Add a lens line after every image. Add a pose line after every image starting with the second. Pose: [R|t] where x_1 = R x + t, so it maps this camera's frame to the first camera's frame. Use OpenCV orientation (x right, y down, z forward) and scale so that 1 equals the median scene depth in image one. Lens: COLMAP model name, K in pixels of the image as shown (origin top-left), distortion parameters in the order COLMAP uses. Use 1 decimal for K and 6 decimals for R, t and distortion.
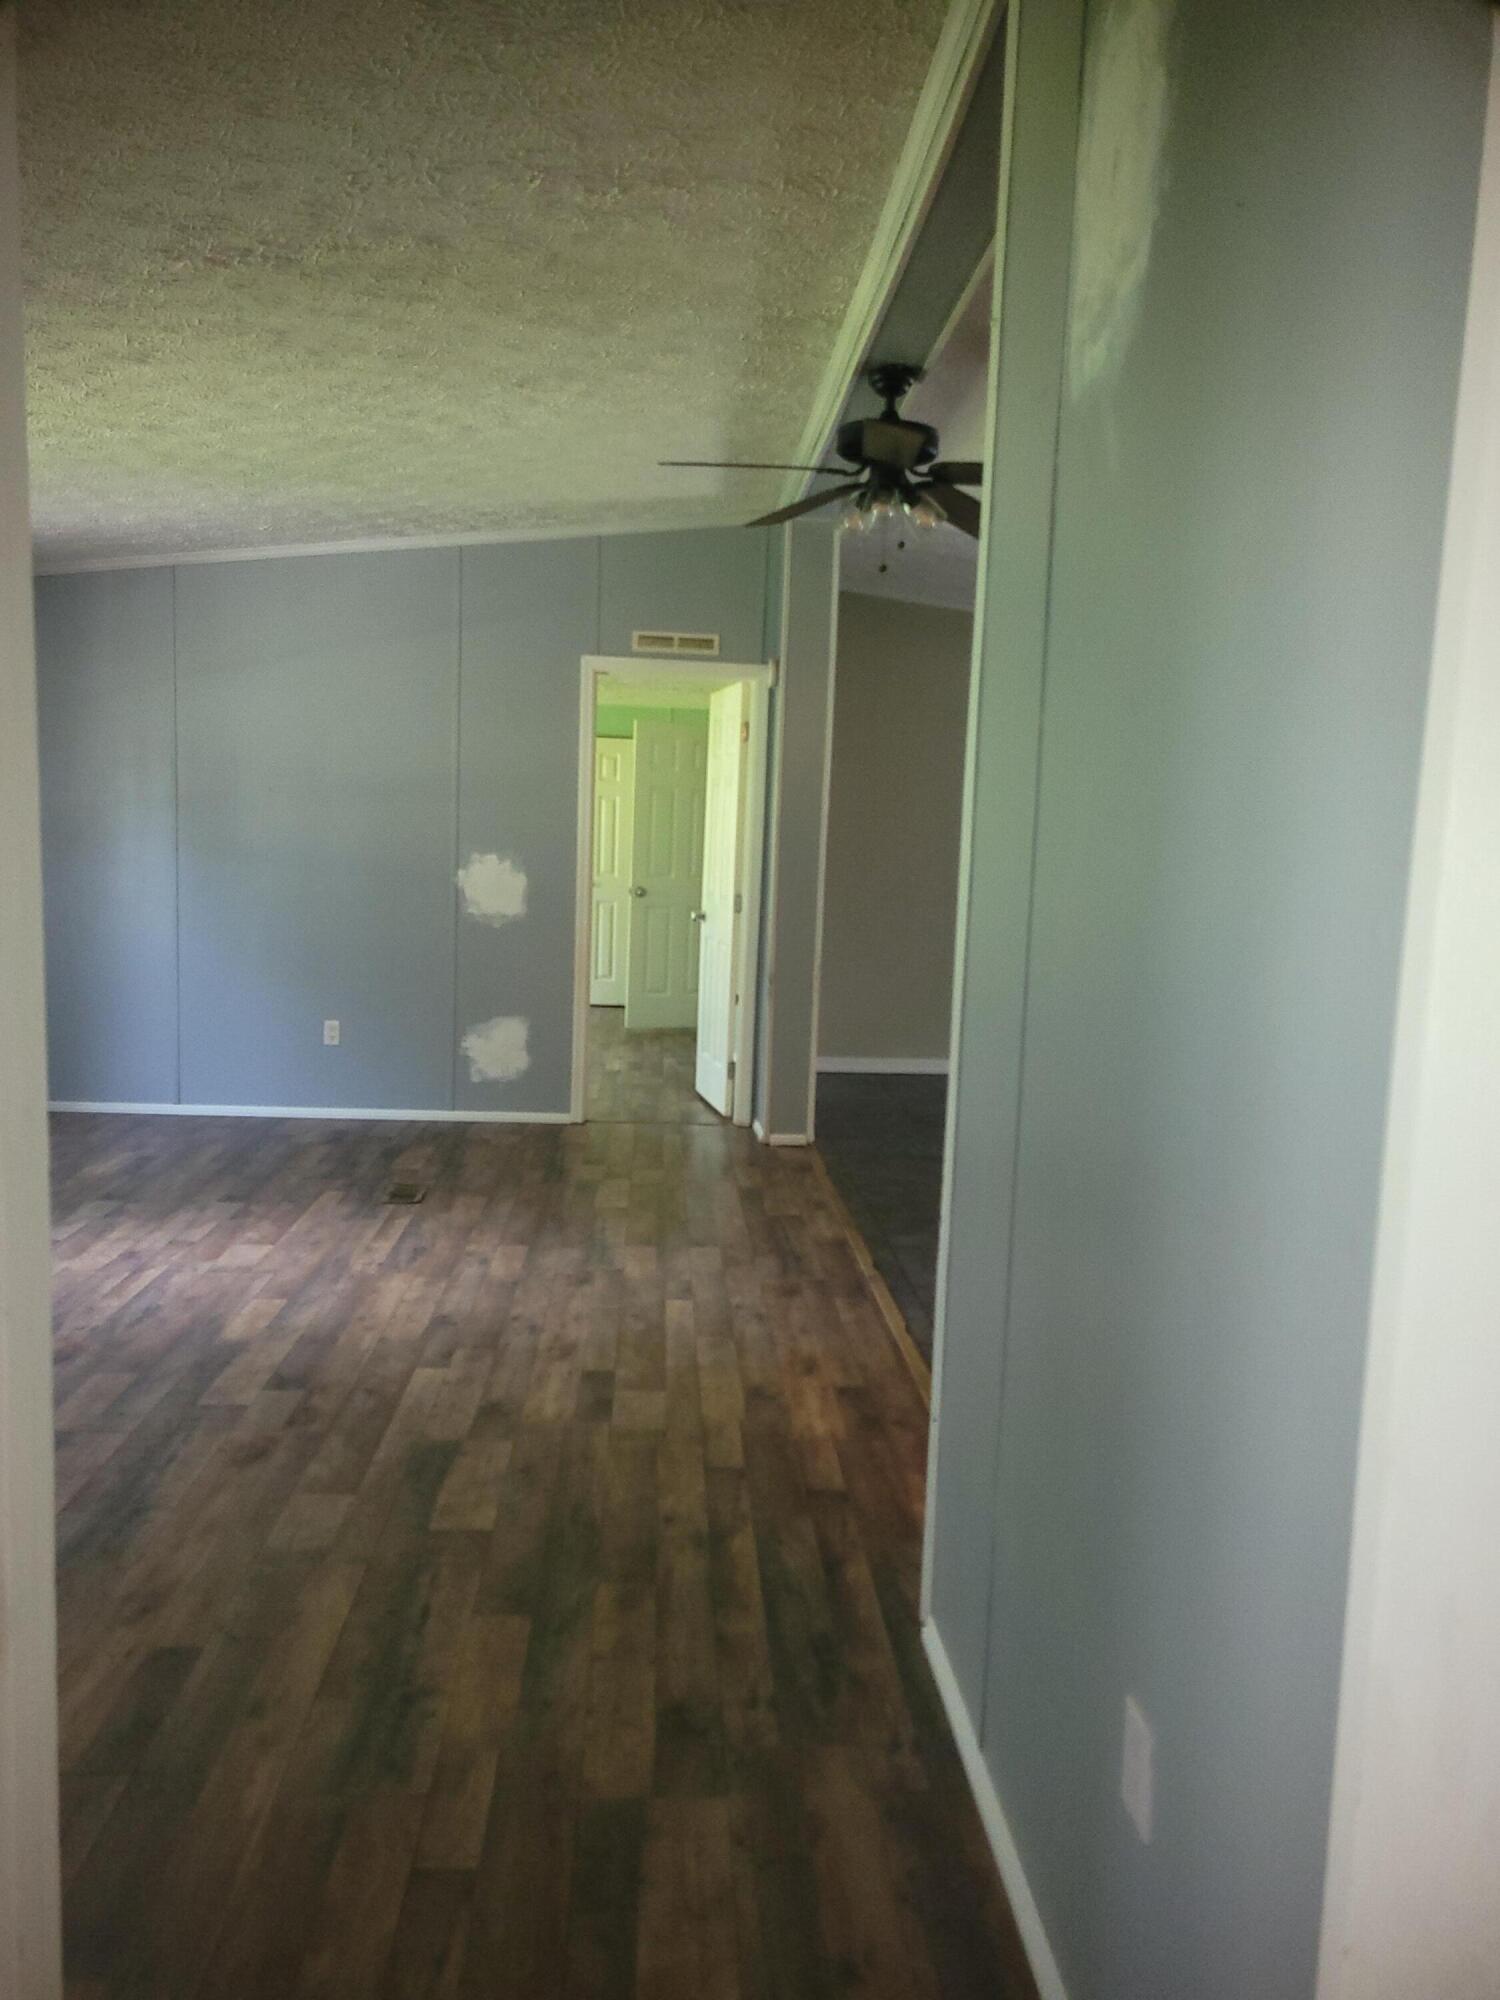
lens RADIAL K [[1483.7, 0, 762.4], [0, 1483.7, 1001.7], [0, 0, 1]] dist [0.067539, -0.048969]
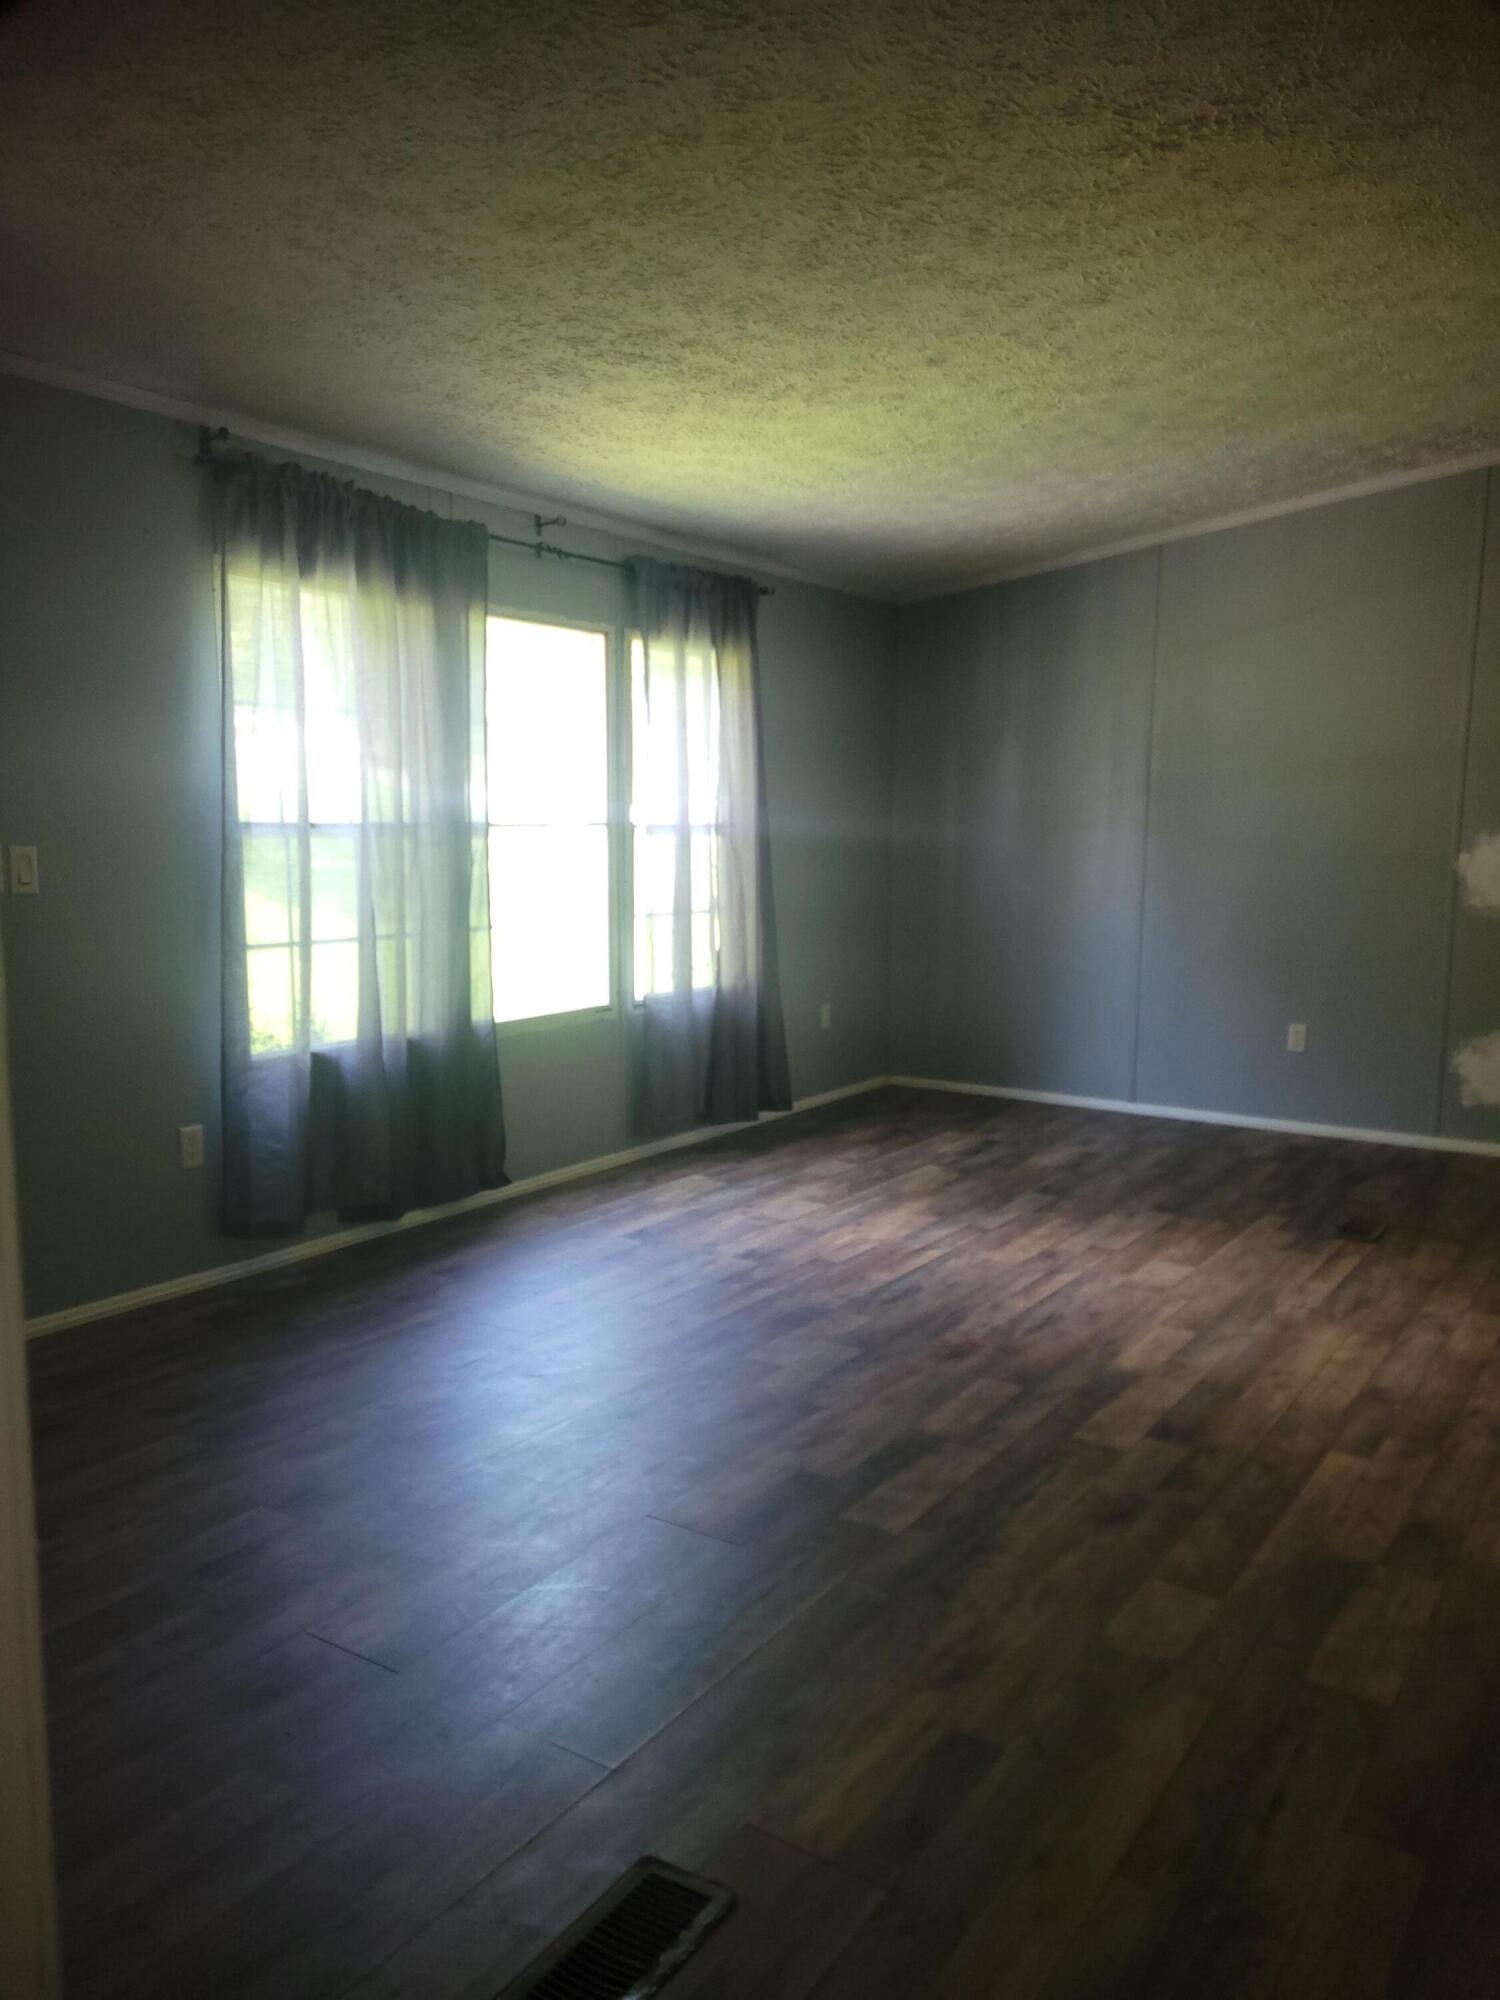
lens RADIAL K [[1483.7, 0, 771.7], [0, 1483.7, 1020.8], [0, 0, 1]] dist [0.067539, -0.048969]
pose [[0.795042, 0.047955, -0.604656, 0.009292], [-0.042218, 0.998827, 0.023705, 0.004349], [0.605084, 0.006681, 0.796134, 0.150073]]
